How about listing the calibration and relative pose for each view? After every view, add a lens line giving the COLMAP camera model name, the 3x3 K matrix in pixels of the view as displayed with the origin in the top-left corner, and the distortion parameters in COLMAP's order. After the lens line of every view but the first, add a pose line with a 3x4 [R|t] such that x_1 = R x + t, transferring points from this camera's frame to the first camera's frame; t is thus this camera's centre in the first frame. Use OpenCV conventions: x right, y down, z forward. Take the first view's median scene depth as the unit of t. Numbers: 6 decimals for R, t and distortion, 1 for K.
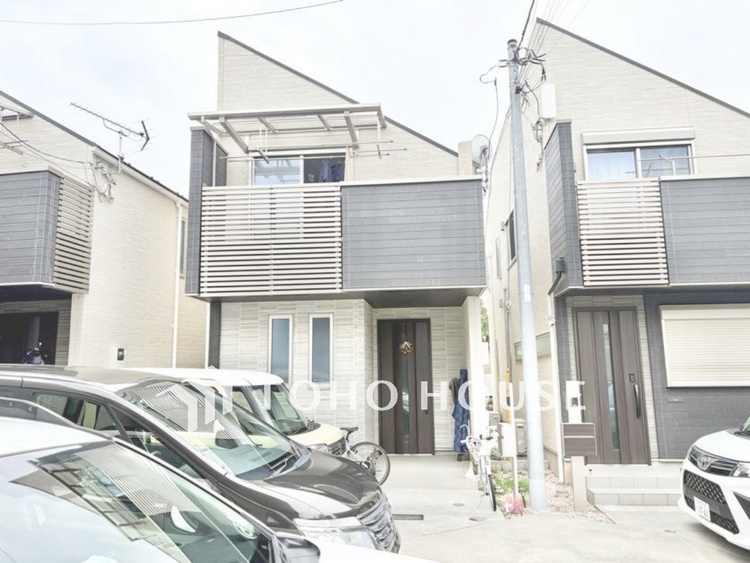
lens RADIAL K [[569.9, 0, 373.2], [0, 569.9, 280.7], [0, 0, 1]] dist [0.062792, 0.001089]
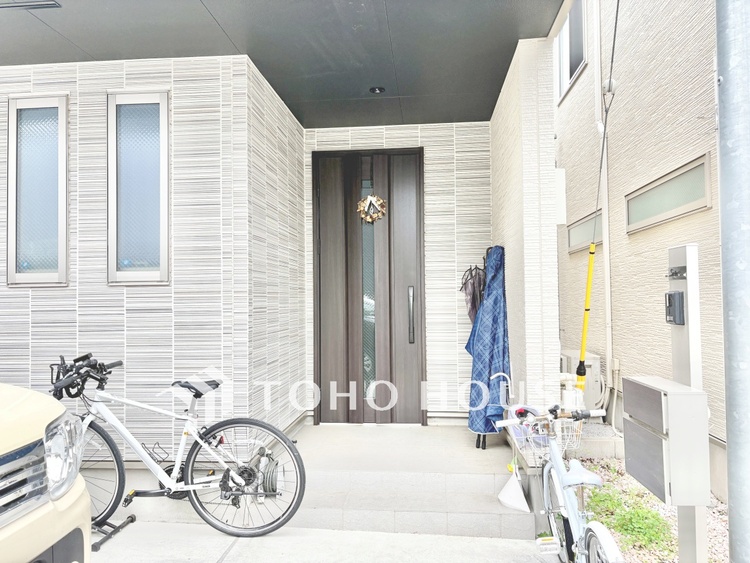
lens RADIAL K [[569.9, 0, 375.7], [0, 569.9, 284.9], [0, 0, 1]] dist [0.062792, 0.001089]
pose [[0.999993, 0.002179, 0.003132, 0.066191], [-0.002586, 0.990653, 0.136378, 0.126938], [-0.002806, -0.136385, 0.990652, 0.569746]]
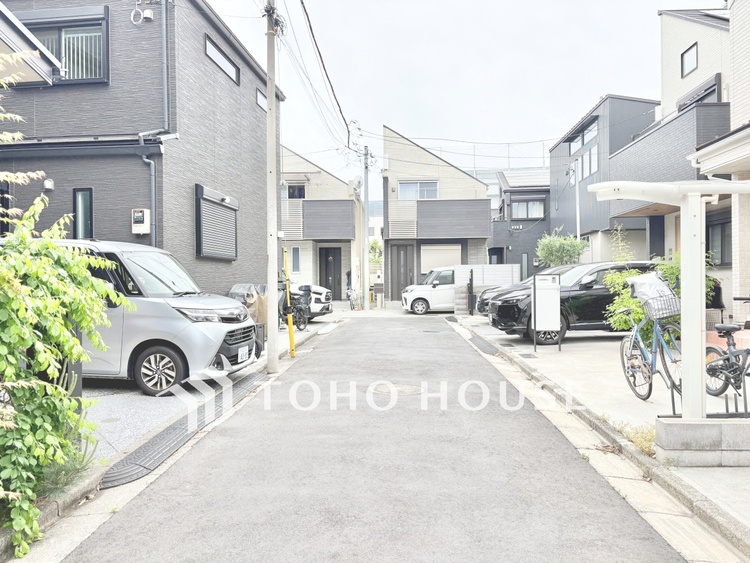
lens RADIAL K [[569.9, 0, 373.9], [0, 569.9, 280.9], [0, 0, 1]] dist [0.062792, 0.001089]
pose [[0.999077, 0.003399, 0.042817, 0.152629], [-0.010711, 0.985087, 0.171721, -0.237226], [-0.041595, -0.172021, 0.984215, -1.598581]]
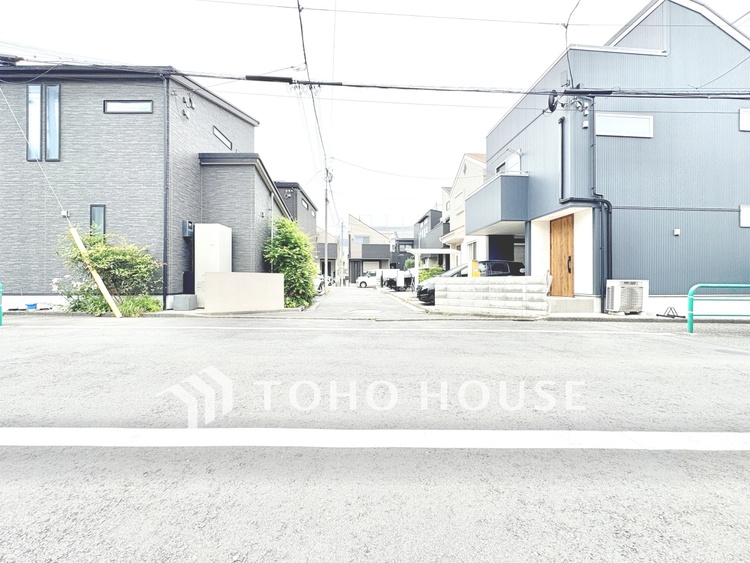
lens RADIAL K [[301.9, 0, 374.5], [0, 301.9, 278.4], [0, 0, 1]] dist [-0.000050, 0.000000]
pose [[0.986499, 0.008357, 0.163554, 0.035669], [-0.035551, 0.985810, 0.164056, -0.338270], [-0.159862, -0.167655, 0.972798, -2.460862]]
